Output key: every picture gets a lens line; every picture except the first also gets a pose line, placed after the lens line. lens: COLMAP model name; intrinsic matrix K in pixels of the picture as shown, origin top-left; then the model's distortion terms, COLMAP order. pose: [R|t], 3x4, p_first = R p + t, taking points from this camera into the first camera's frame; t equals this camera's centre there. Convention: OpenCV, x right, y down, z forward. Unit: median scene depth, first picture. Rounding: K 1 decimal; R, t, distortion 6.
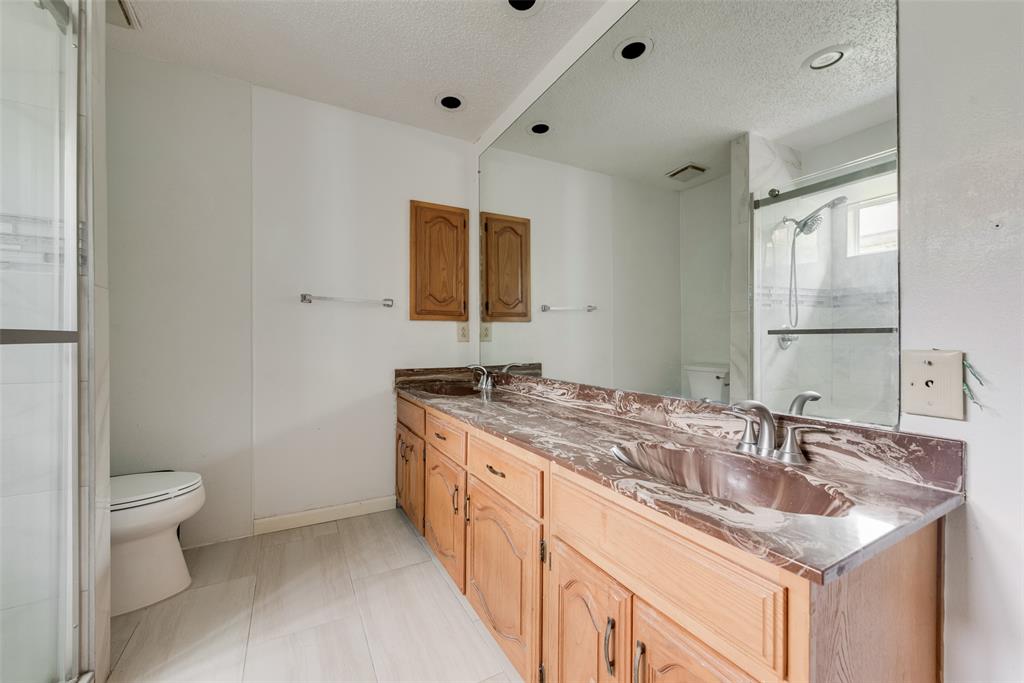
lens RADIAL K [[405.5, 0, 504.1], [0, 405.5, 338.6], [0, 0, 1]] dist [0.015070, -0.001257]
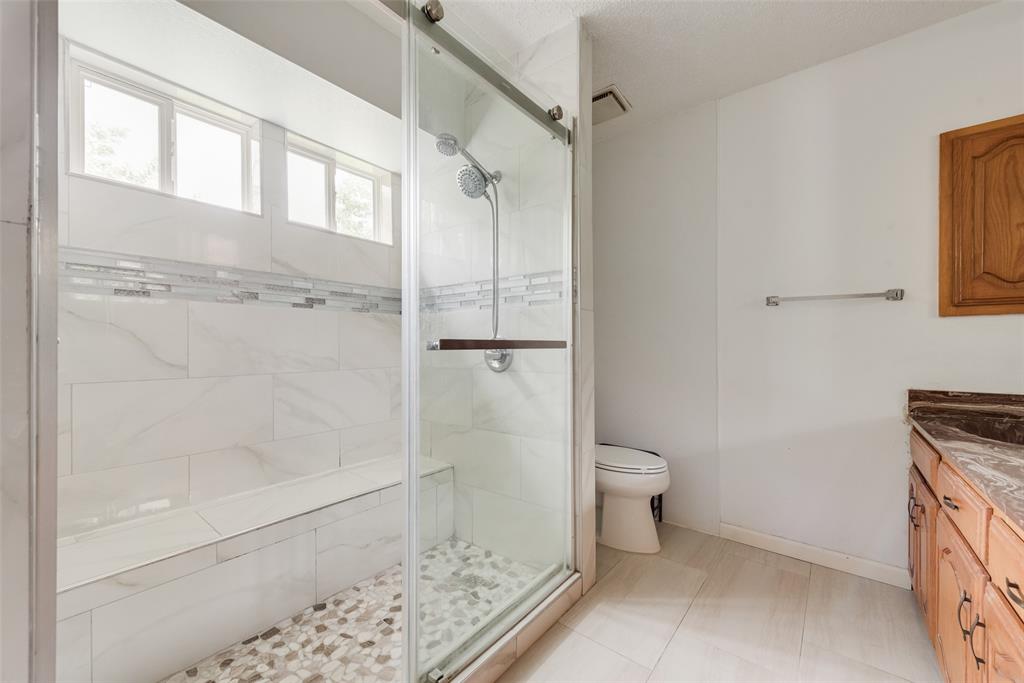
lens RADIAL K [[405.5, 0, 508.5], [0, 405.5, 345.0], [0, 0, 1]] dist [0.015070, -0.001257]
pose [[0.392534, -0.003253, -0.919732, 0.151304], [0.002915, 0.999993, -0.002292, -0.000135], [0.919733, -0.001781, 0.392541, 0.129972]]
